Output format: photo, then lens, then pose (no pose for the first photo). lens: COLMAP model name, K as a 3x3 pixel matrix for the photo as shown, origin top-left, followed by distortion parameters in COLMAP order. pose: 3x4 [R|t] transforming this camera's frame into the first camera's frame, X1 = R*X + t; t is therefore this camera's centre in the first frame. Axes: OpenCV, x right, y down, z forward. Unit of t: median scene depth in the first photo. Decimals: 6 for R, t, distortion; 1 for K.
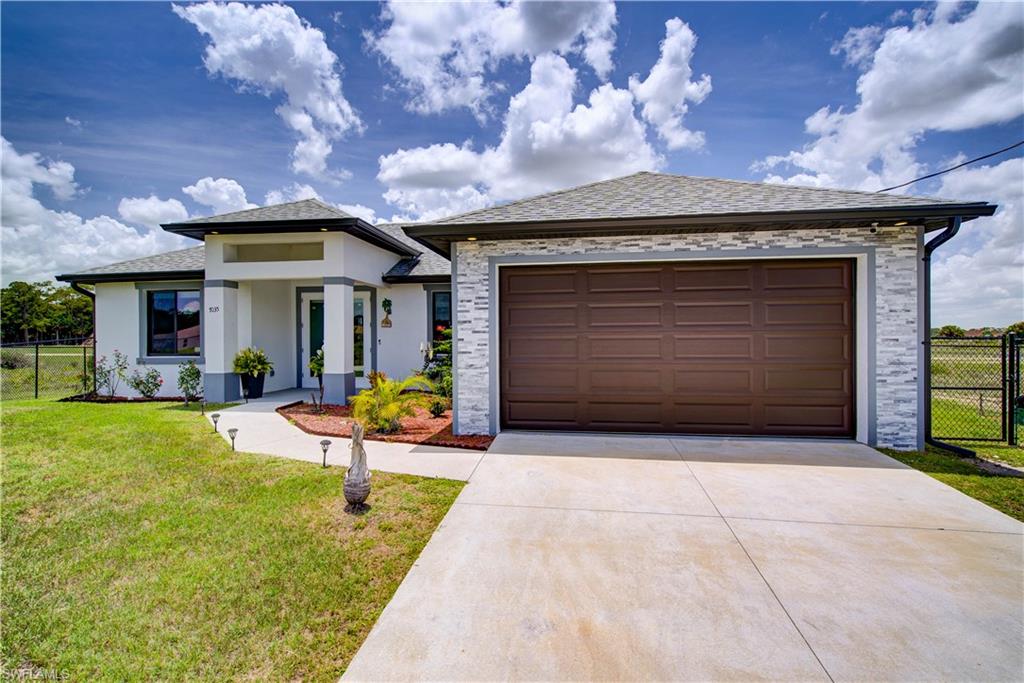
lens RADIAL K [[485.0, 0, 536.8], [0, 485.0, 341.0], [0, 0, 1]] dist [0.070840, 0.000052]
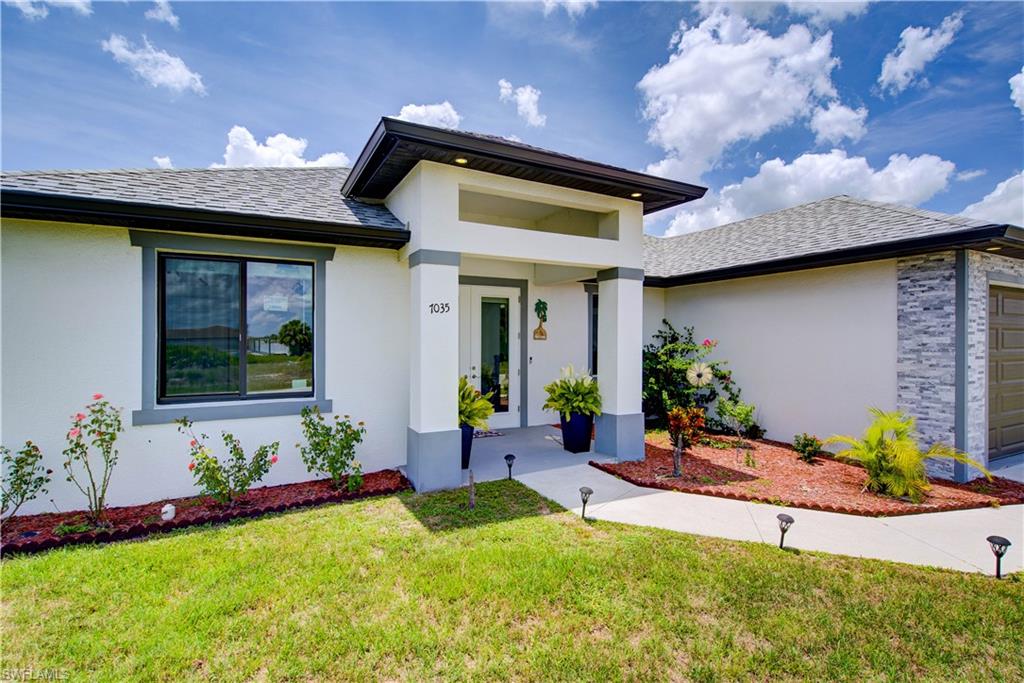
lens RADIAL K [[485.0, 0, 536.8], [0, 485.0, 341.0], [0, 0, 1]] dist [0.070840, 0.000052]
pose [[0.786439, 0.008713, 0.617607, -0.811242], [-0.005405, 0.999959, -0.007225, -0.023189], [-0.617644, 0.002344, 0.786454, 0.483528]]
